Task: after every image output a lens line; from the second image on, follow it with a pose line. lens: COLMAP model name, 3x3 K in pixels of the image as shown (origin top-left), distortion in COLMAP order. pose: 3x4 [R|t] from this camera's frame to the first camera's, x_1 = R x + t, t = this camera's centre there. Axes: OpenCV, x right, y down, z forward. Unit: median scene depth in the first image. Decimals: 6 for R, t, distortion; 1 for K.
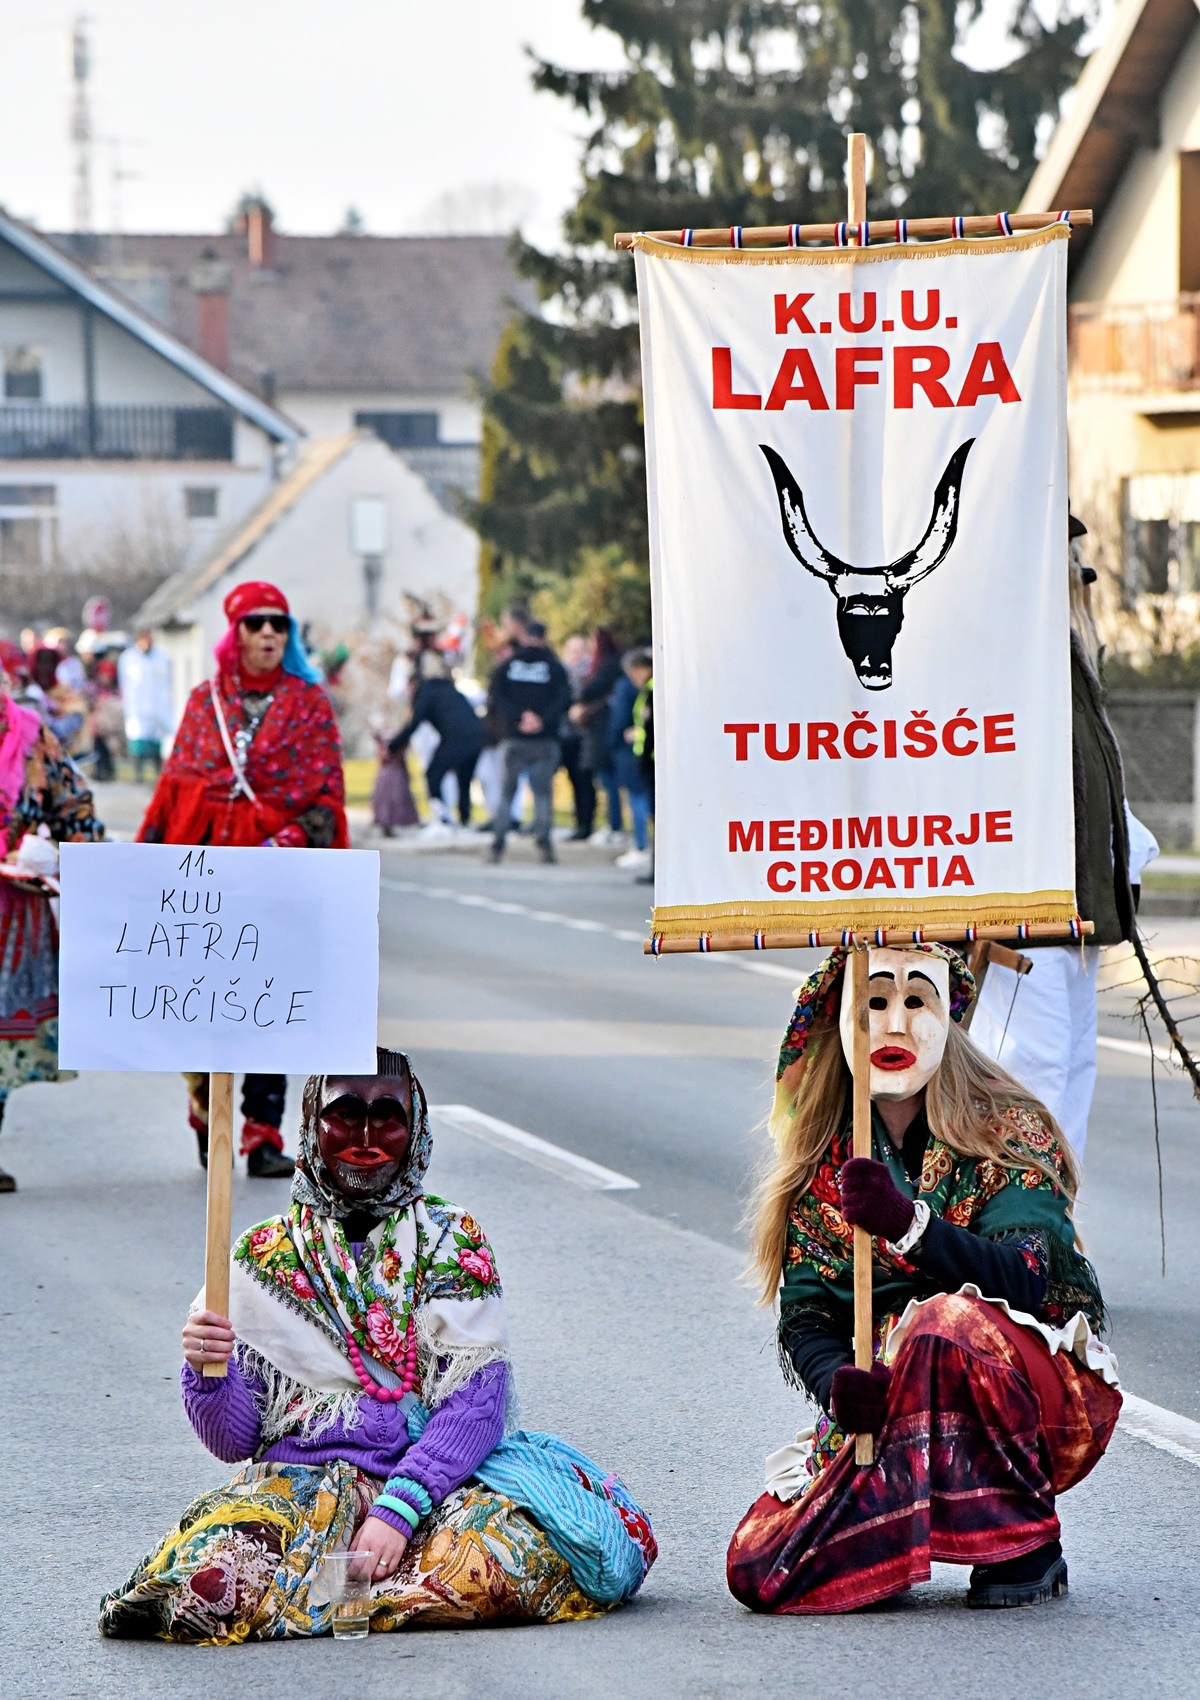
lens RADIAL K [[10350.9, 0, 591.5], [0, 10350.9, 856.1], [0, 0, 1]] dist [2.316177, 0.000000]
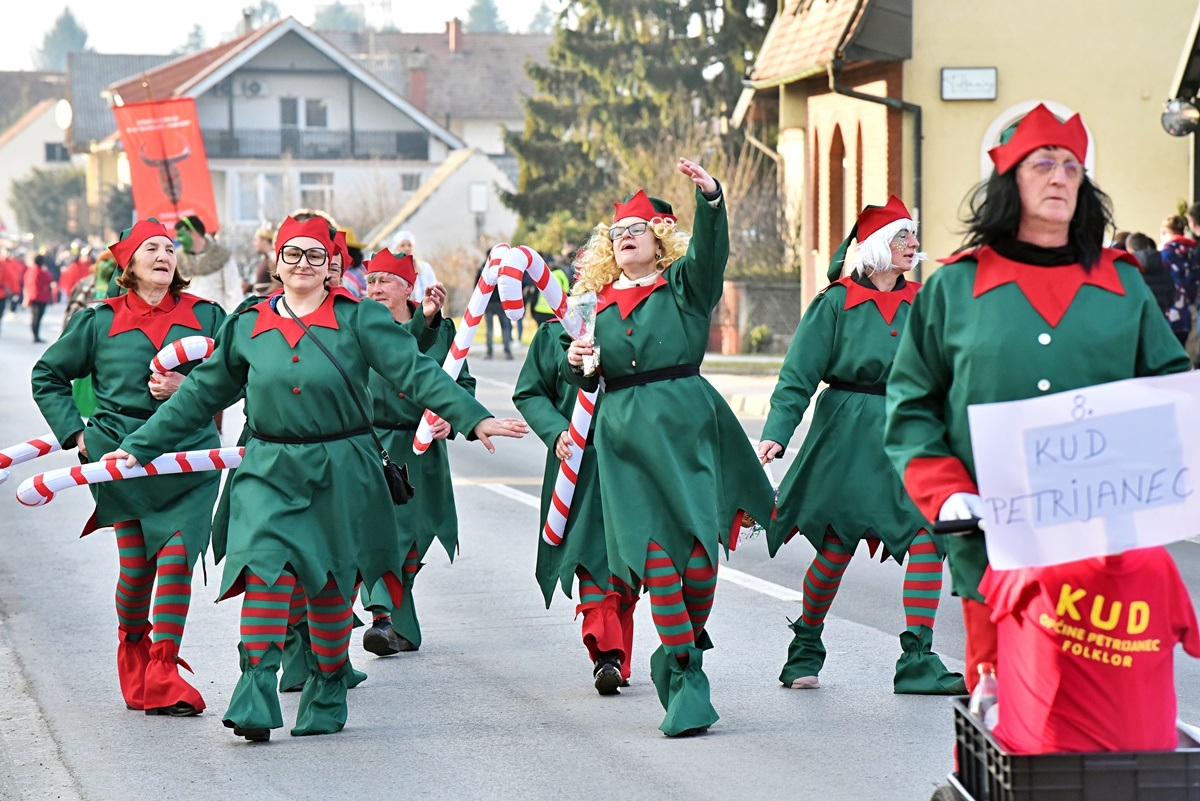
lens RADIAL K [[6853.9, 0, 553.0], [0, 6853.9, 314.1], [0, 0, 1]] dist [2.431828, 0.000000]
pose [[0.999184, 0.017100, -0.036597, 0.043264], [-0.017561, 0.999770, -0.012334, 0.006024], [0.036377, 0.012967, 0.999254, -0.303743]]
